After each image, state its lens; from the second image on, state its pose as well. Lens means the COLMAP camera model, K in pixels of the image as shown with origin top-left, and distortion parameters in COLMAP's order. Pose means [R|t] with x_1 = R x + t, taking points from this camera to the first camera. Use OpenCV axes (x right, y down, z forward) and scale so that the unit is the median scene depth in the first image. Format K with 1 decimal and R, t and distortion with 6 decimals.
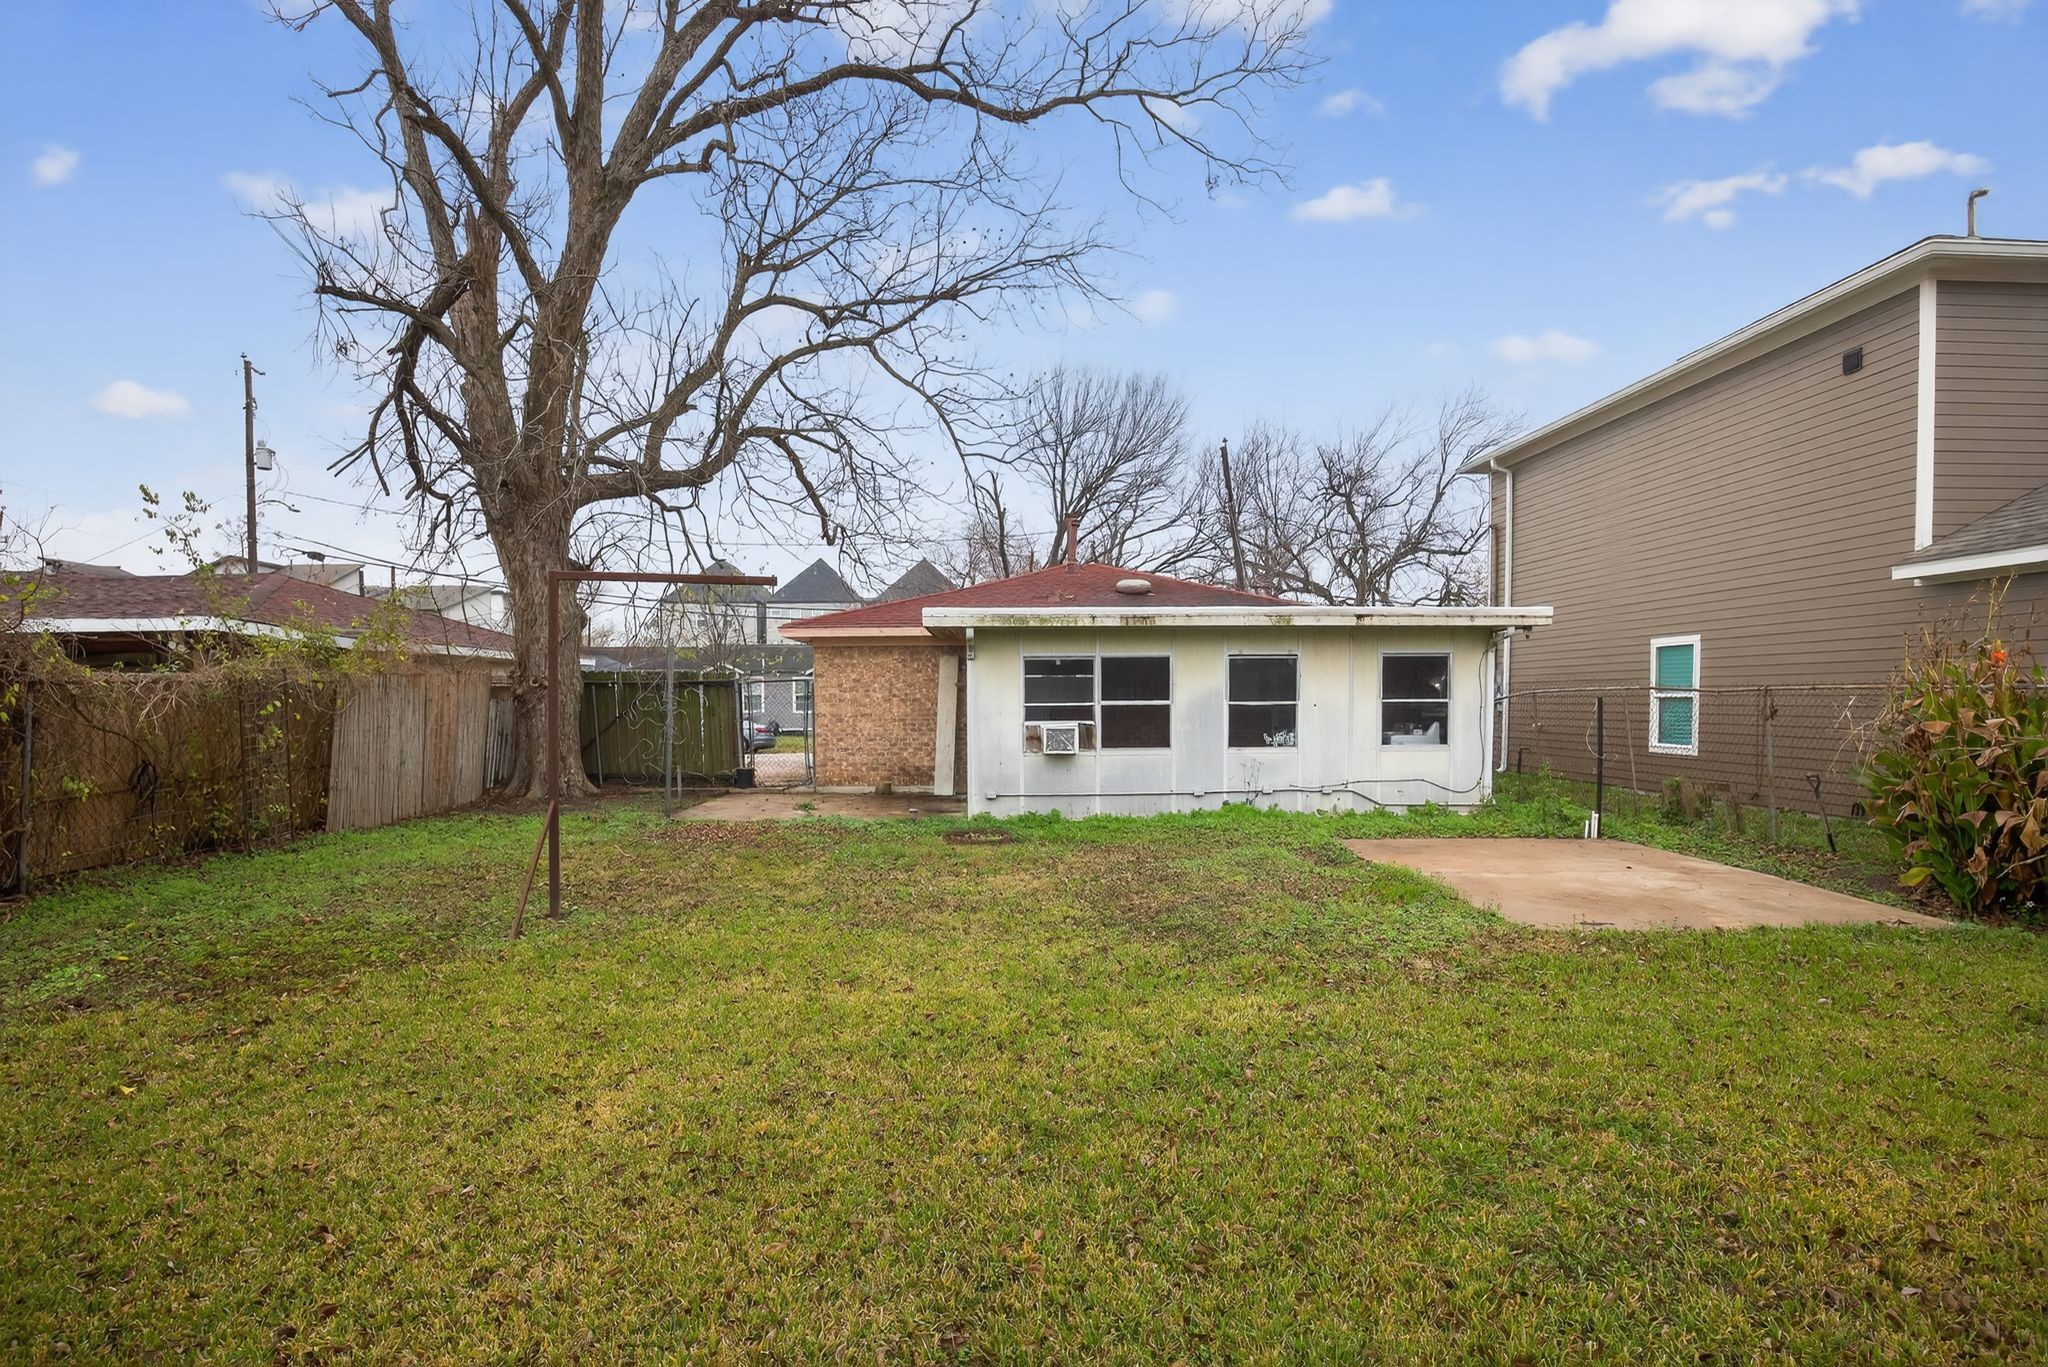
lens RADIAL K [[1023.5, 0, 1029.7], [0, 1023.5, 746.7], [0, 0, 1]] dist [-0.028828, -0.000313]
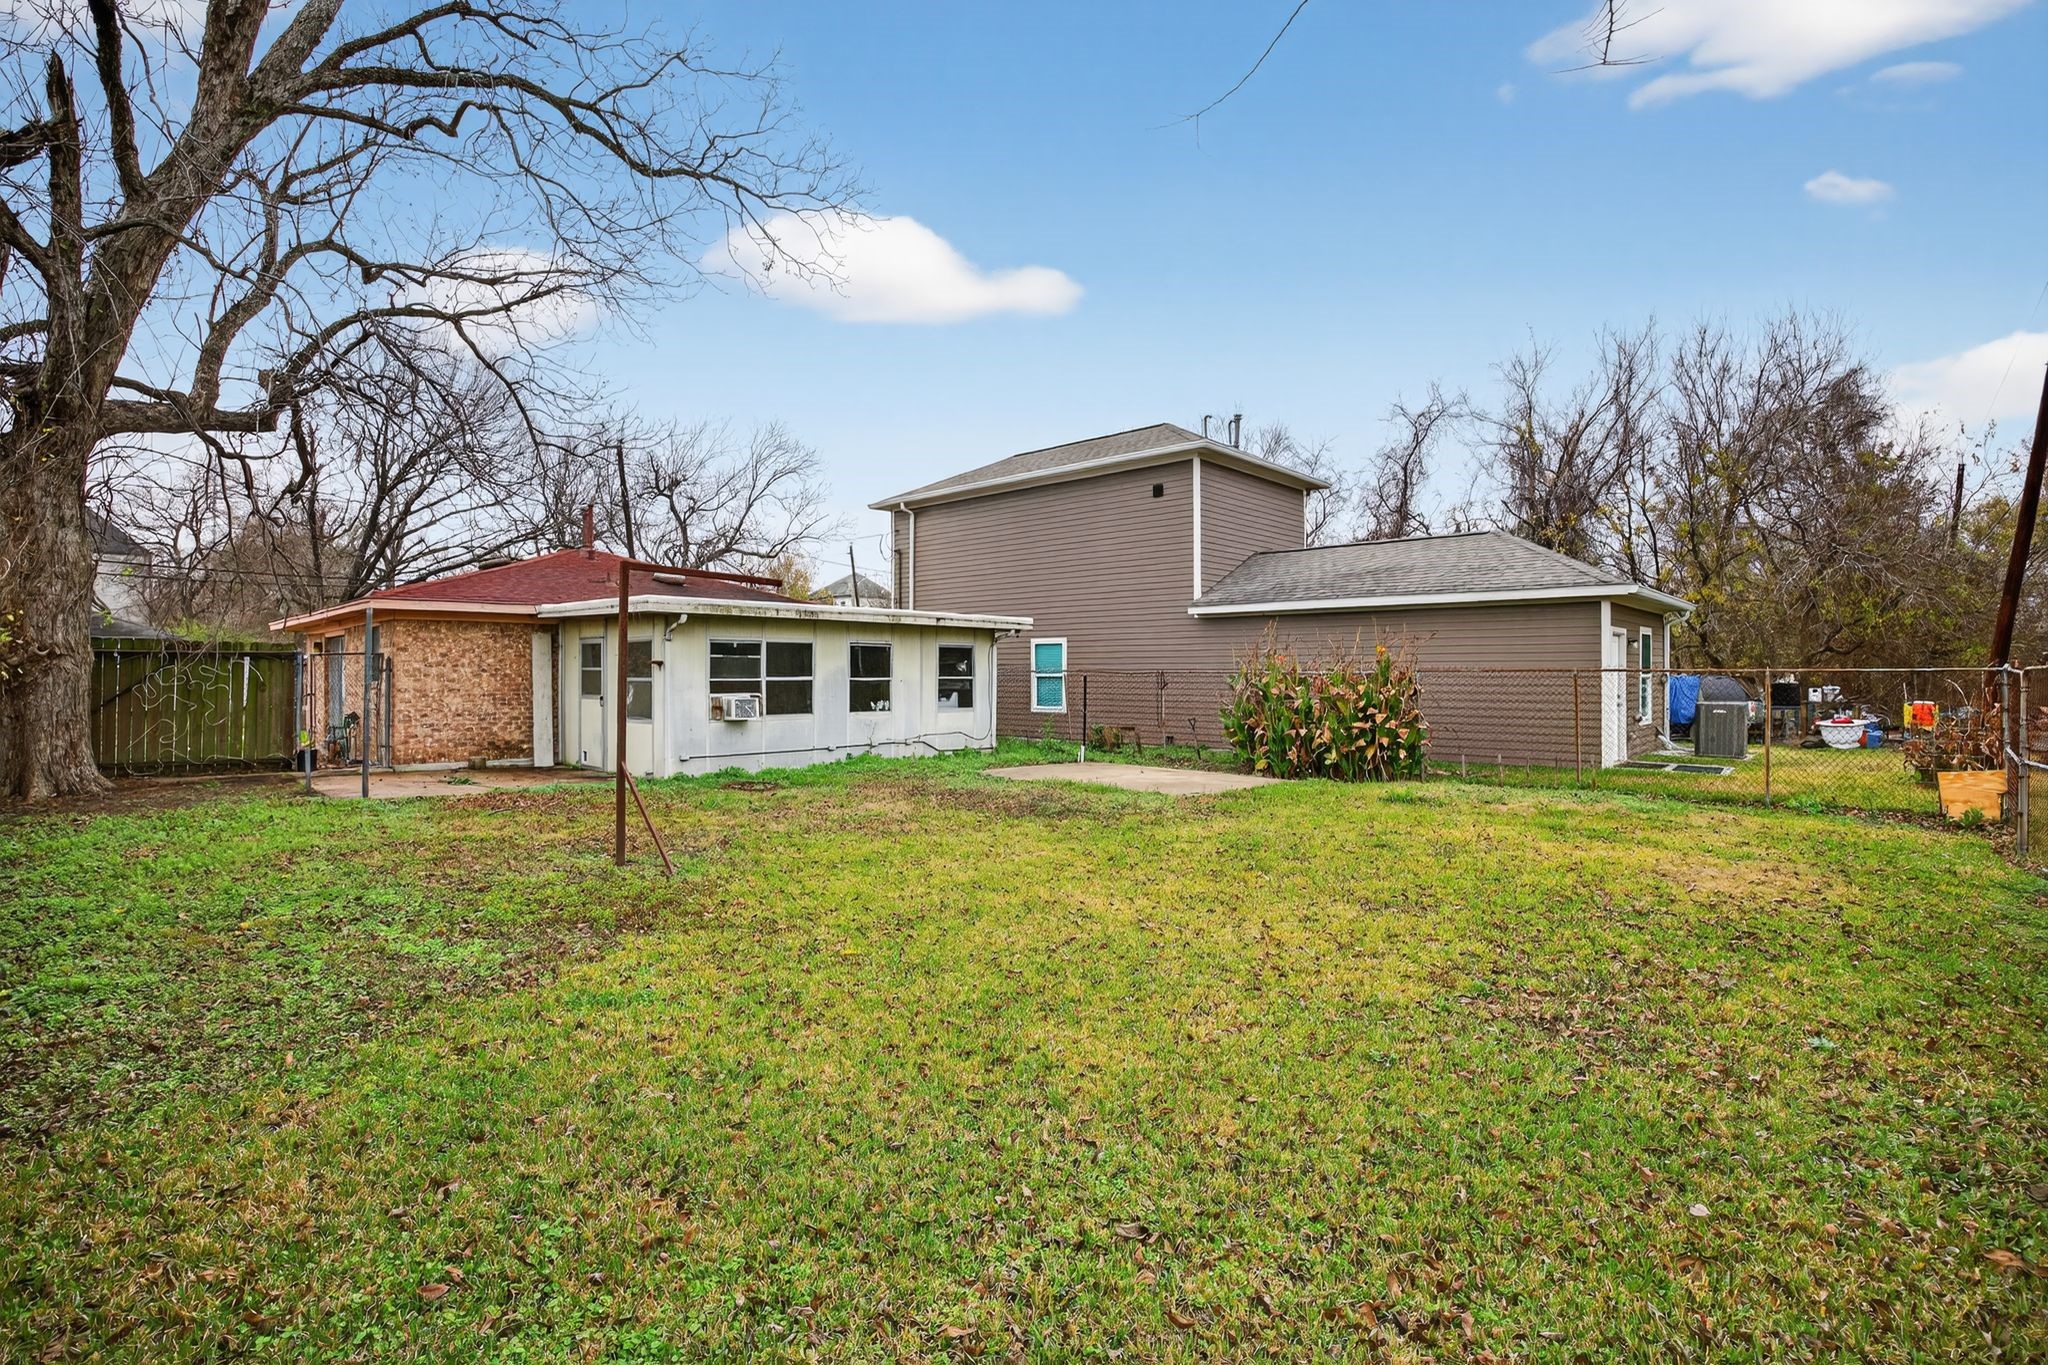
lens RADIAL K [[955.7, 0, 1024.0], [0, 955.7, 682.5], [0, 0, 1]] dist [-0.070312, 0.024340]
pose [[0.713322, 0.001497, 0.700834, -0.506809], [0.027526, 0.999166, -0.030150, 0.005196], [-0.700295, 0.040798, 0.712687, -0.038302]]
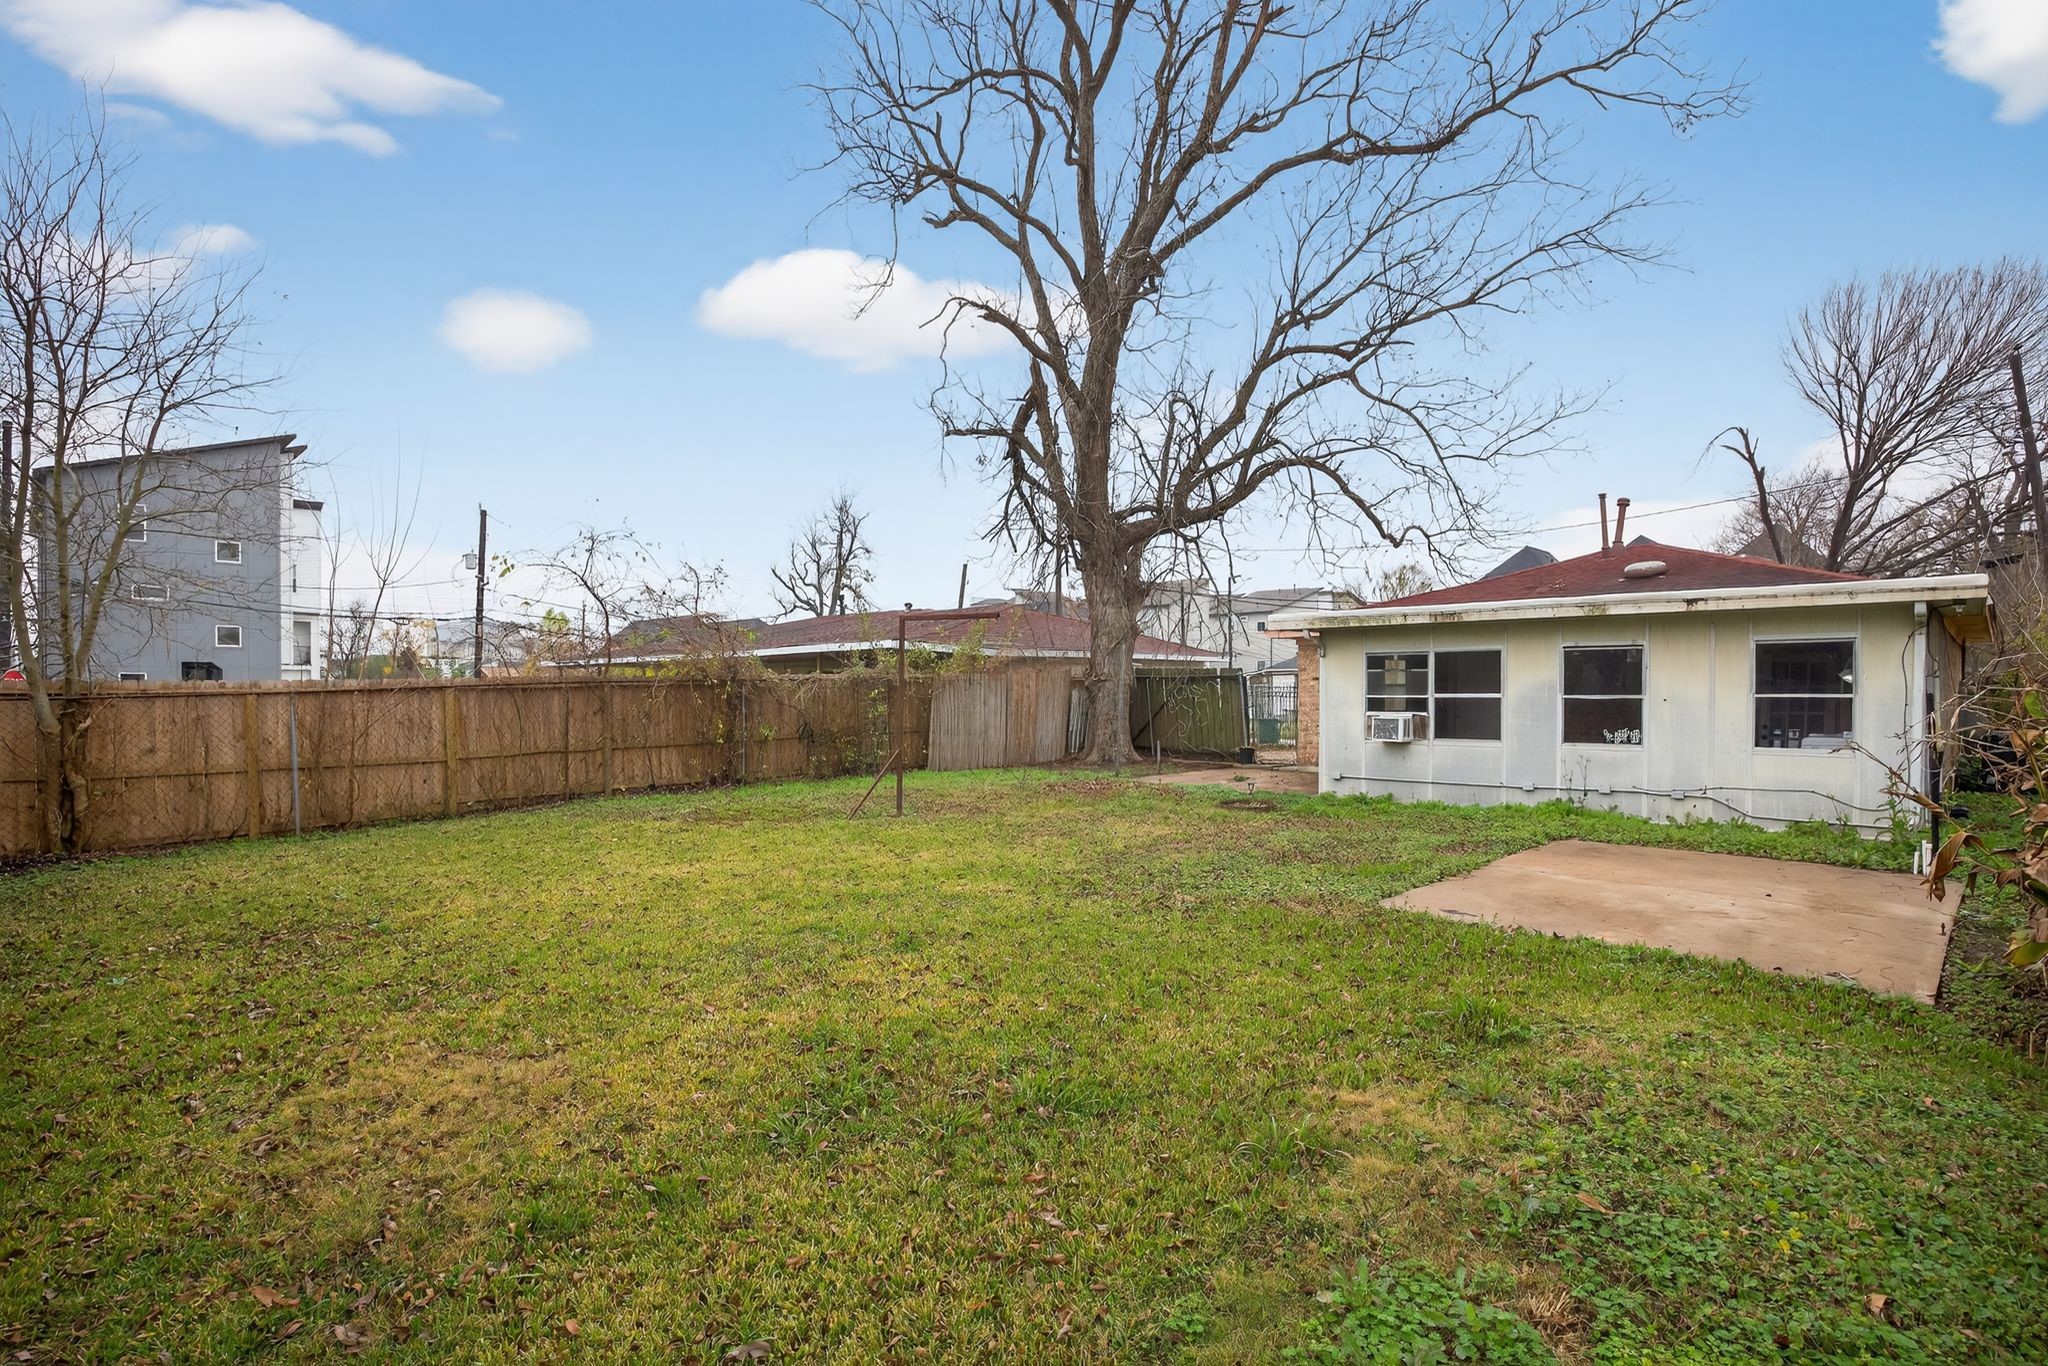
lens RADIAL K [[1027.4, 0, 1053.1], [0, 1027.4, 717.3], [0, 0, 1]] dist [-0.065574, 0.032665]
pose [[0.702073, 0.023389, -0.711721, 0.533350], [-0.036748, 0.999319, -0.003409, -0.002424], [0.711156, 0.028548, 0.702454, -0.014029]]
